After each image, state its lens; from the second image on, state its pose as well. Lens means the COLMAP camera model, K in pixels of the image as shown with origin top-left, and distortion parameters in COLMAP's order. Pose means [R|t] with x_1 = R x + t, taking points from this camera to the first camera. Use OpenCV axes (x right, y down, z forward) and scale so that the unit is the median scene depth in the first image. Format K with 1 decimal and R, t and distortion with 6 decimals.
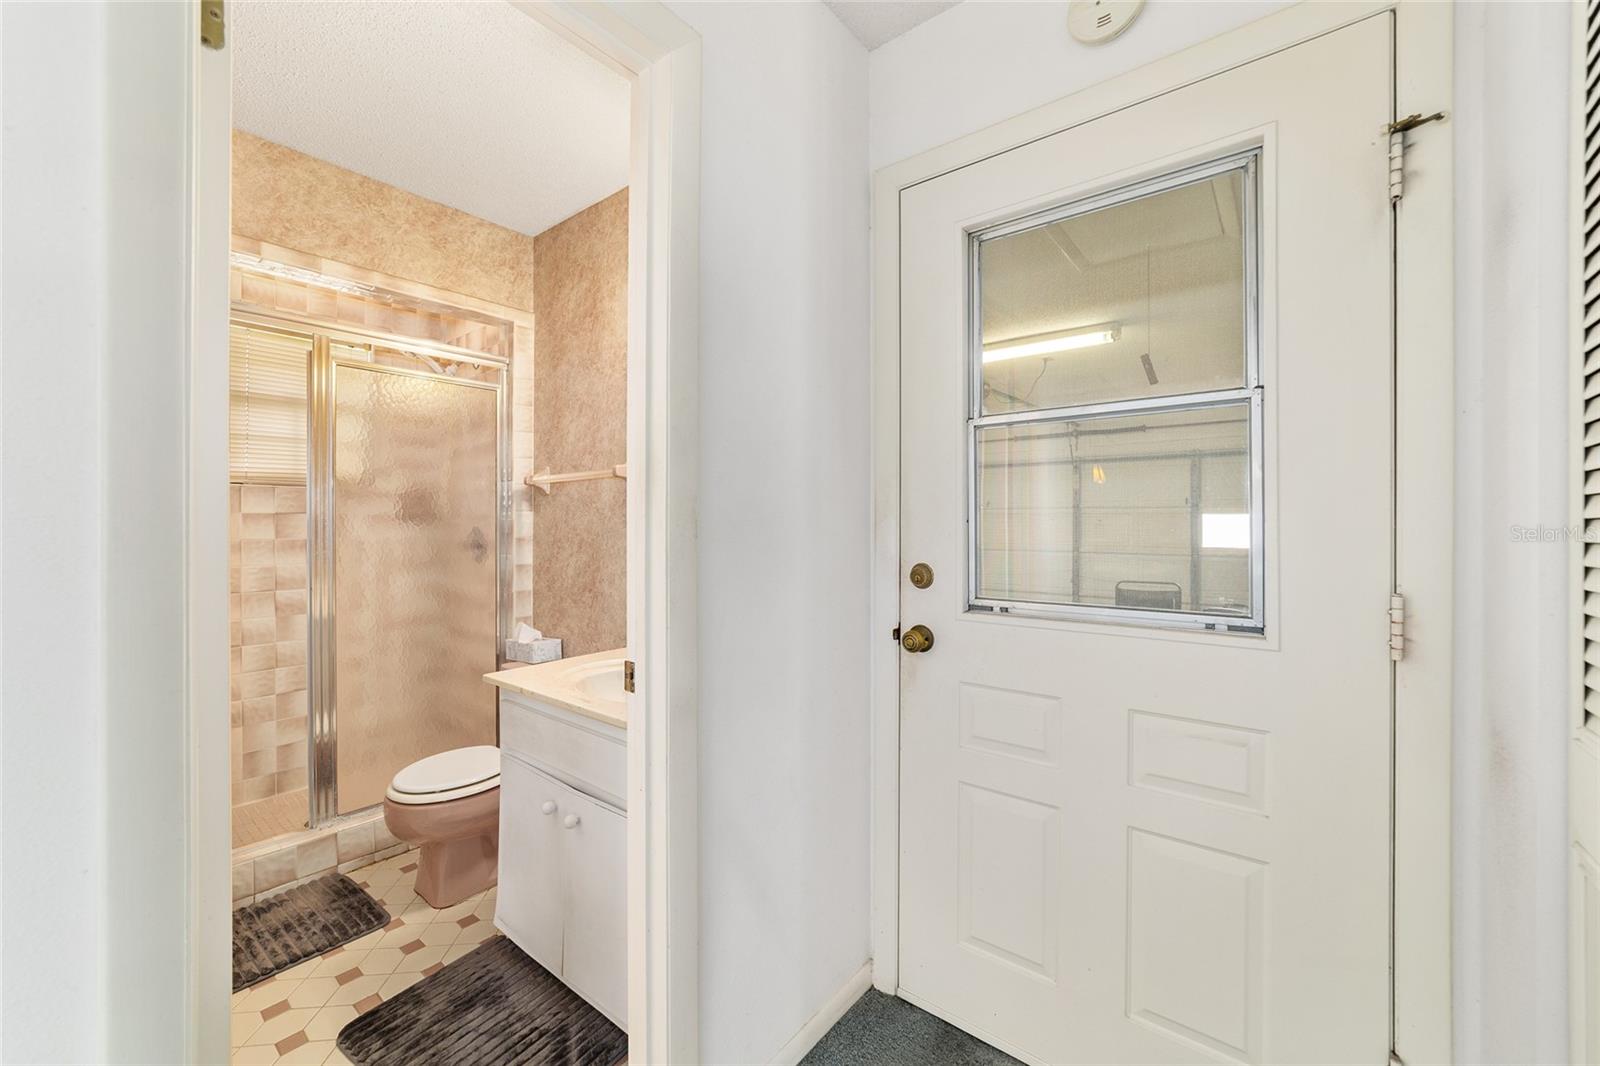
lens RADIAL K [[635.5, 0, 800.4], [0, 635.5, 524.2], [0, 0, 1]] dist [-0.024928, 0.008660]
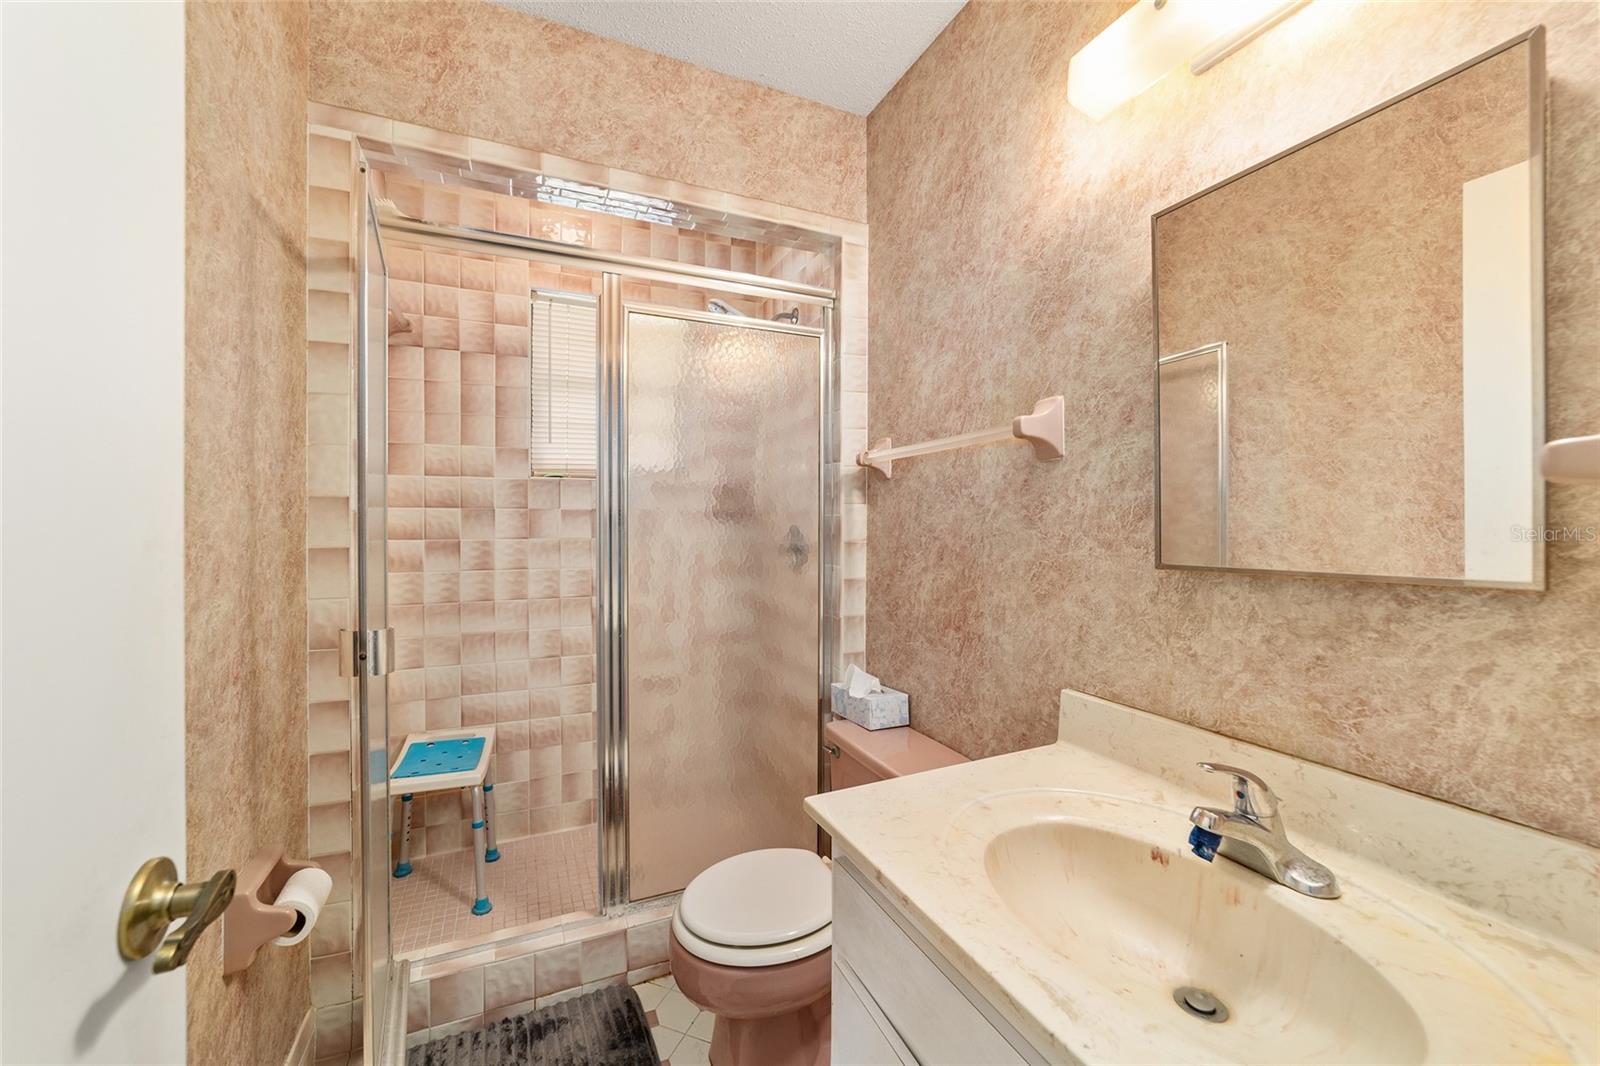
lens RADIAL K [[623.6, 0, 800.0], [0, 623.6, 533.0], [0, 0, 1]] dist [-0.000422, 0.000016]
pose [[0.893594, 0.009346, -0.448779, -0.185221], [-0.002477, 0.999871, 0.015891, 0.001255], [0.448870, -0.013088, 0.893501, 0.361077]]
